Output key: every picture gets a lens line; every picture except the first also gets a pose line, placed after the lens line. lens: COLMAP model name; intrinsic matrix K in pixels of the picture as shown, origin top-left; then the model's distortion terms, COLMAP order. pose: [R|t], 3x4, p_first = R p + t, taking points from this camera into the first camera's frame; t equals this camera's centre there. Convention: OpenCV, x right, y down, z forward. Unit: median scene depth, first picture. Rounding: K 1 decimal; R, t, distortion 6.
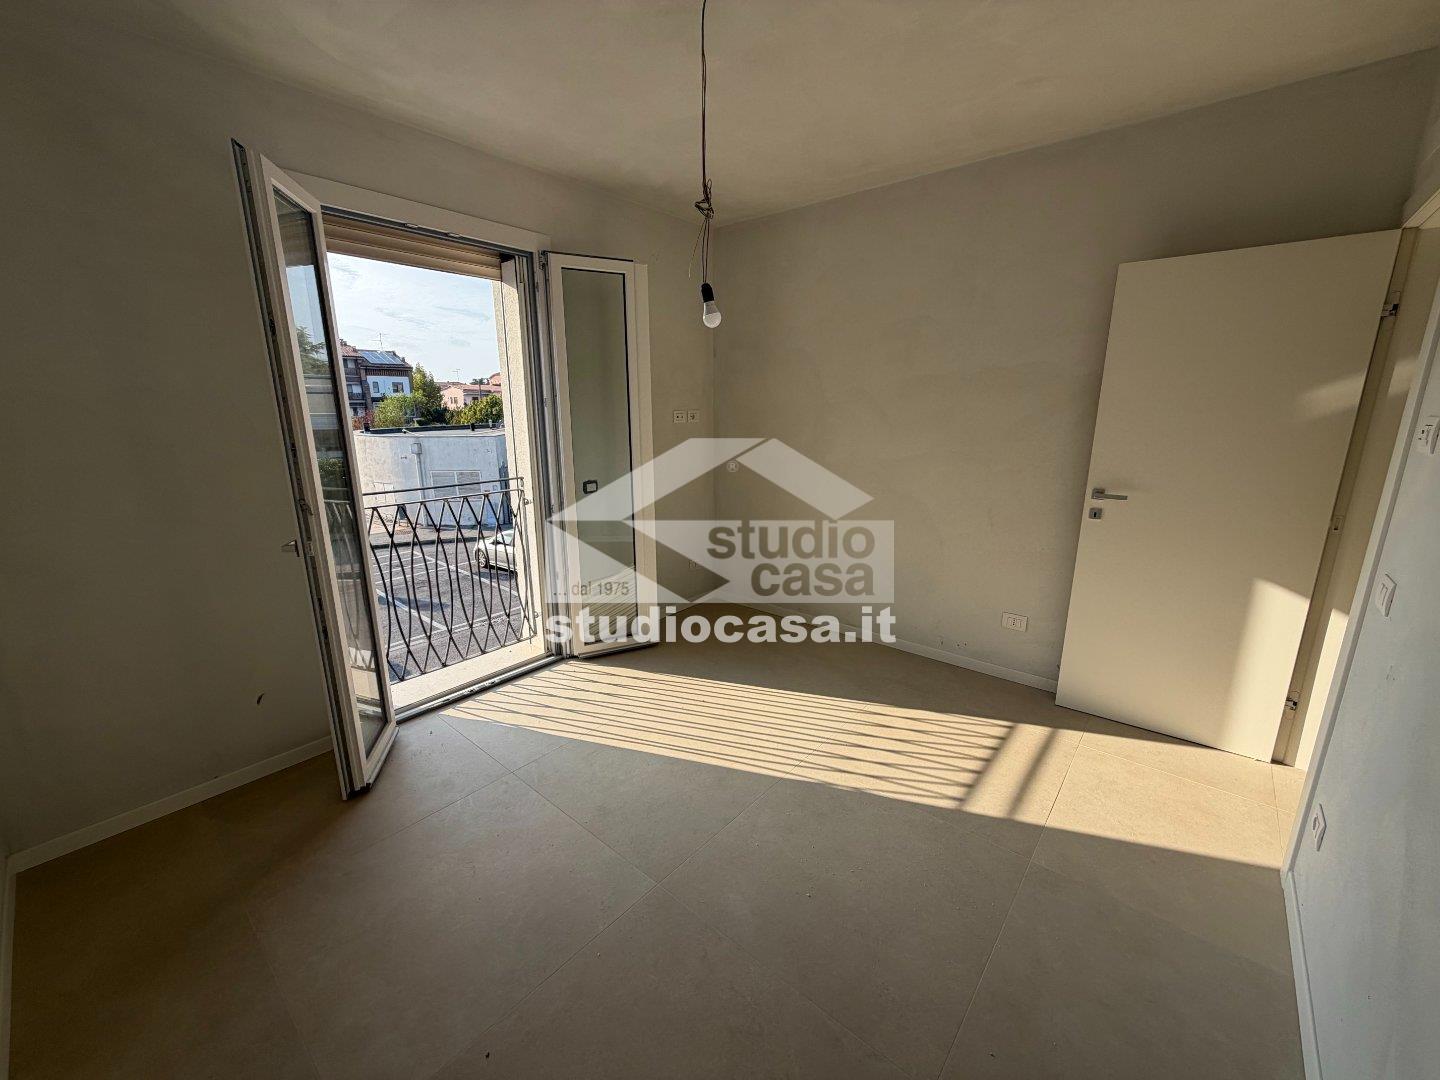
lens RADIAL K [[571.6, 0, 717.5], [0, 571.6, 540.4], [0, 0, 1]] dist [-0.003046, -0.000360]
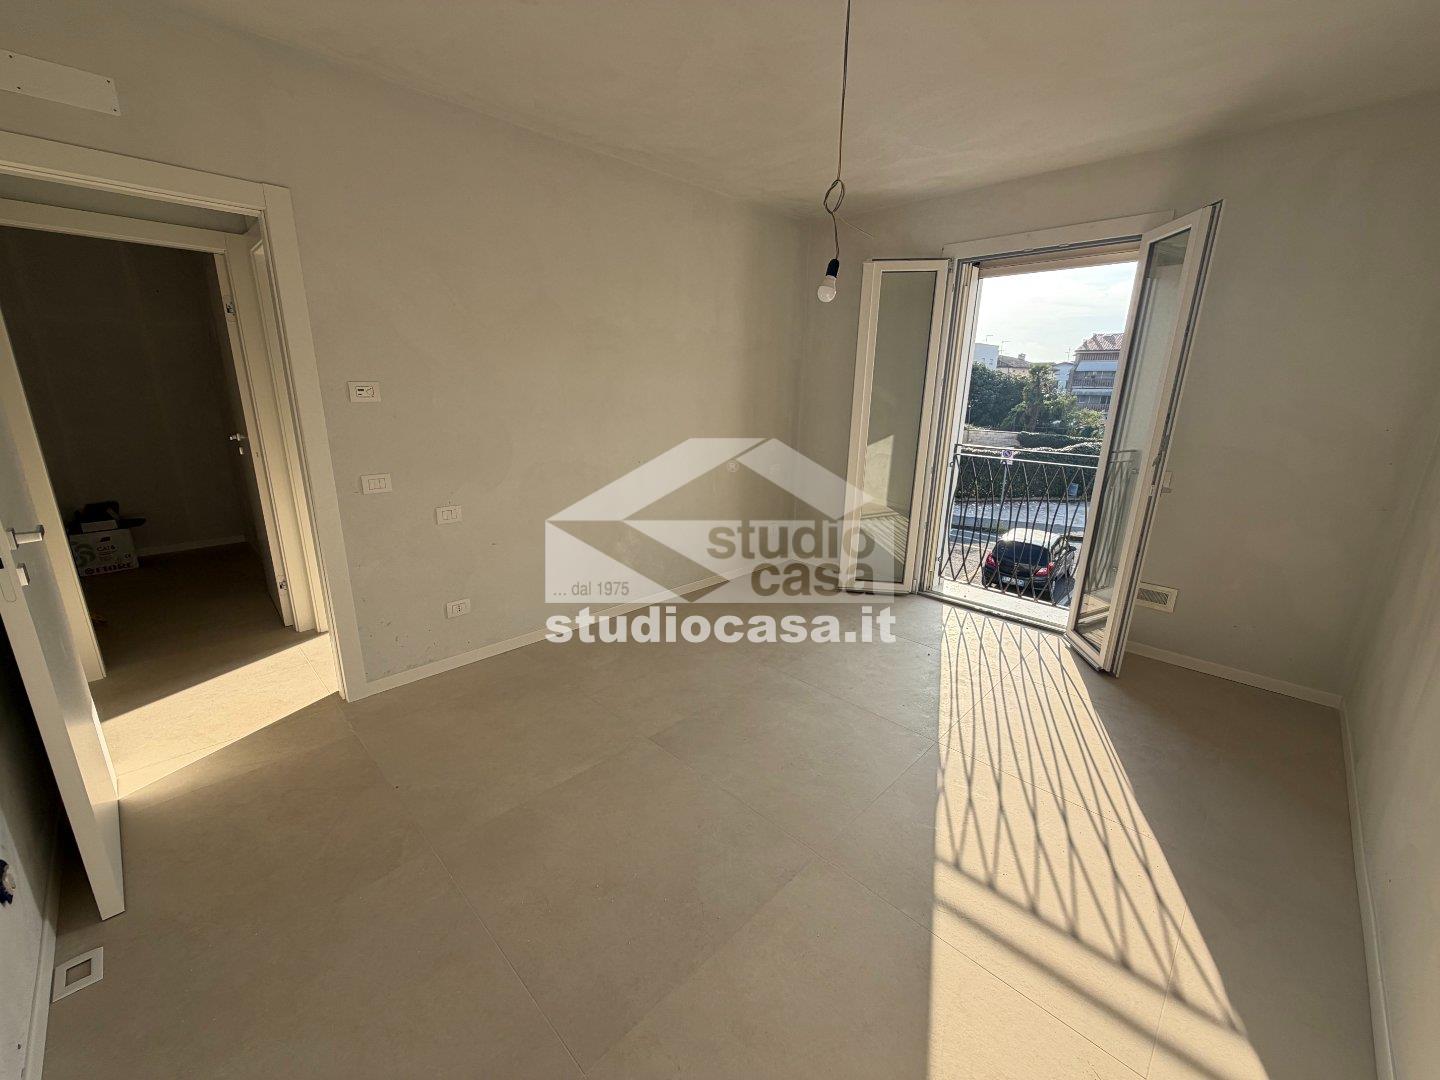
lens RADIAL K [[579.7, 0, 728.9], [0, 579.7, 527.4], [0, 0, 1]] dist [-0.002073, -0.000240]
pose [[-0.057357, 0.235264, -0.970238, 1.021614], [-0.258619, 0.935163, 0.242047, -0.094833], [0.964275, 0.264805, 0.007206, 0.510861]]
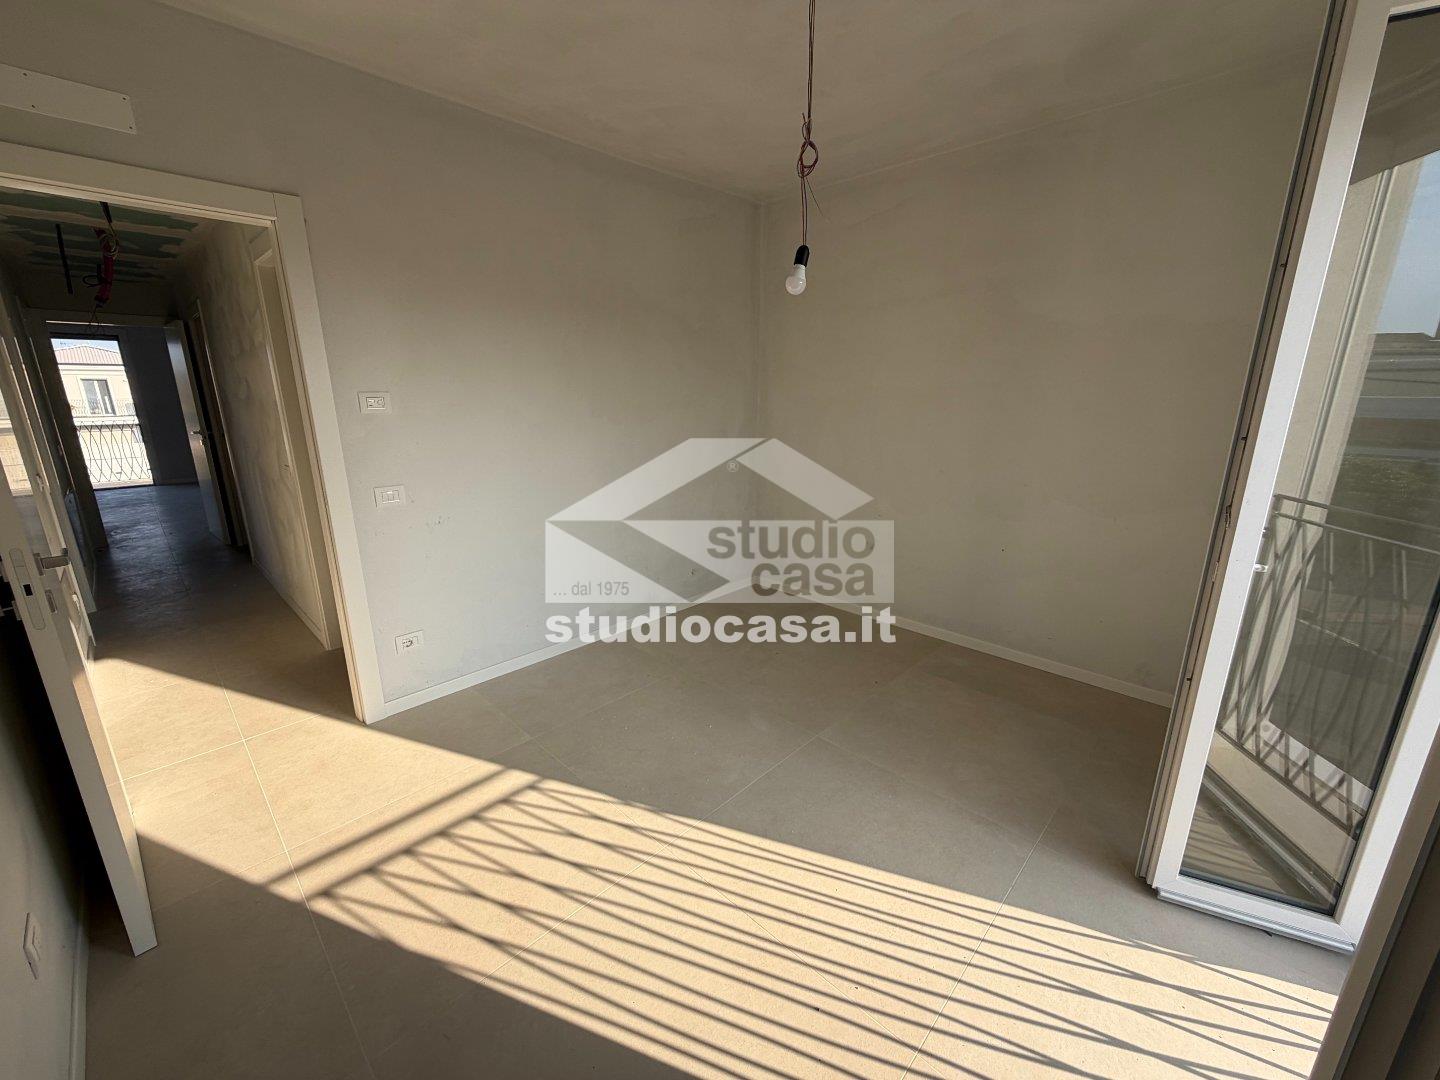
lens RADIAL K [[571.6, 0, 717.5], [0, 571.6, 540.4], [0, 0, 1]] dist [-0.003046, -0.000360]
pose [[-0.997992, 0.004355, 0.063195, 0.034683], [0.034332, 0.875585, 0.481842, -0.355522], [-0.053234, 0.483044, -0.873977, 1.499897]]
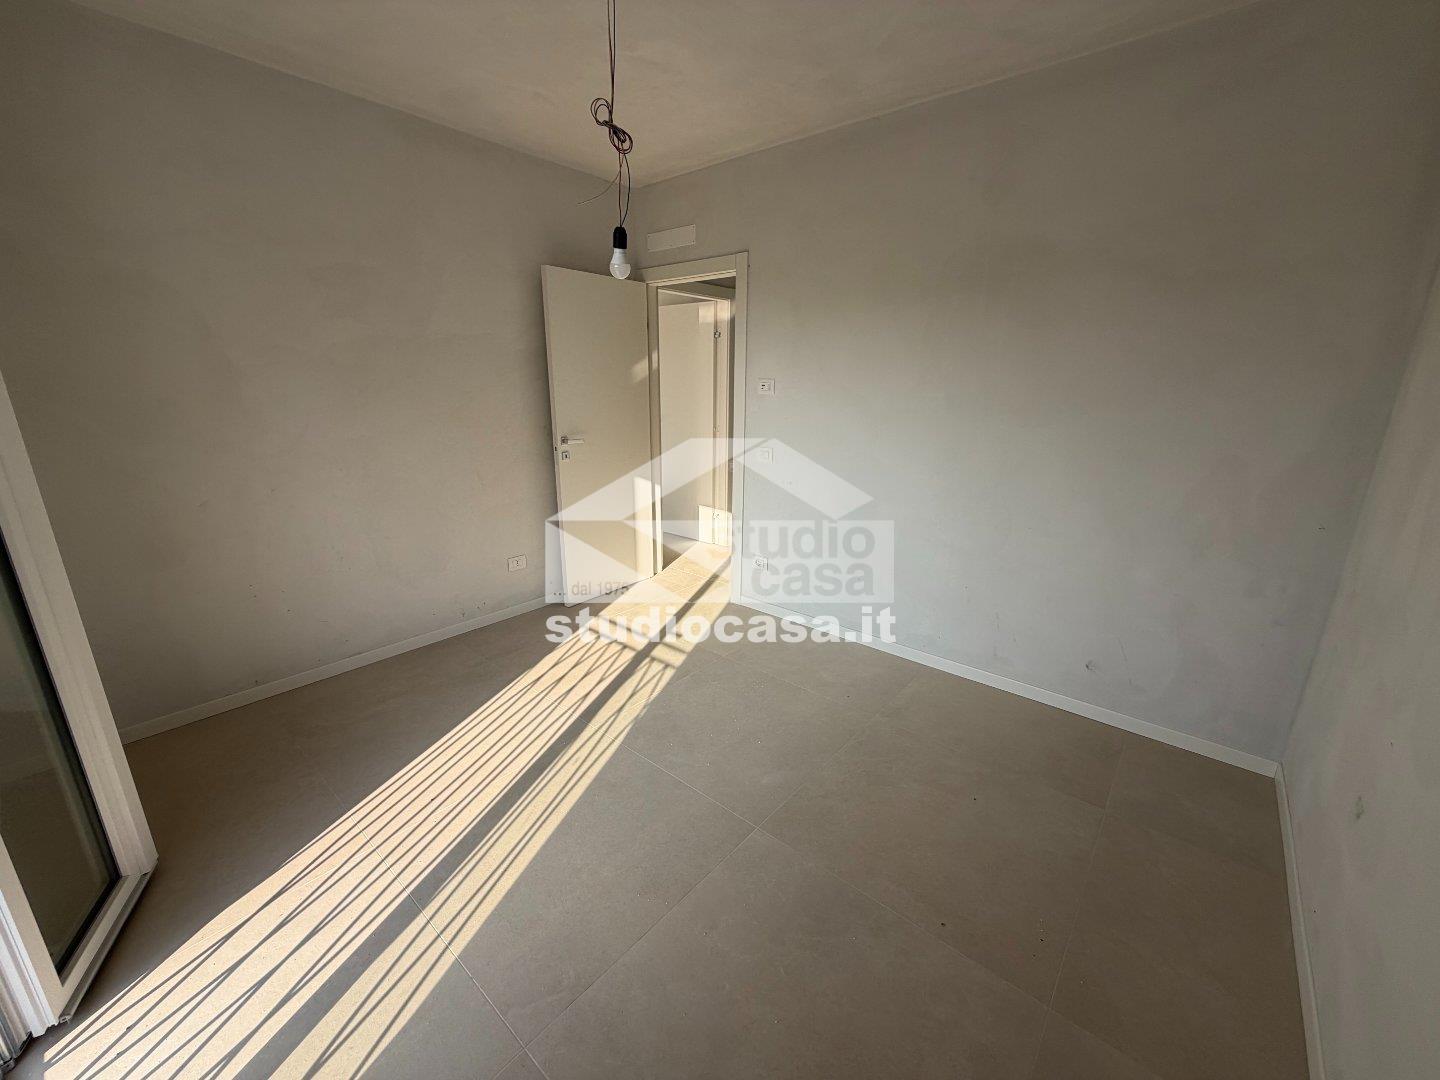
lens RADIAL K [[571.6, 0, 717.5], [0, 571.6, 540.4], [0, 0, 1]] dist [-0.003046, -0.000360]
pose [[-0.011304, -0.266841, 0.963674, -0.743188], [0.212853, 0.941006, 0.263061, -0.147898], [-0.977019, 0.208094, 0.046160, 0.690033]]
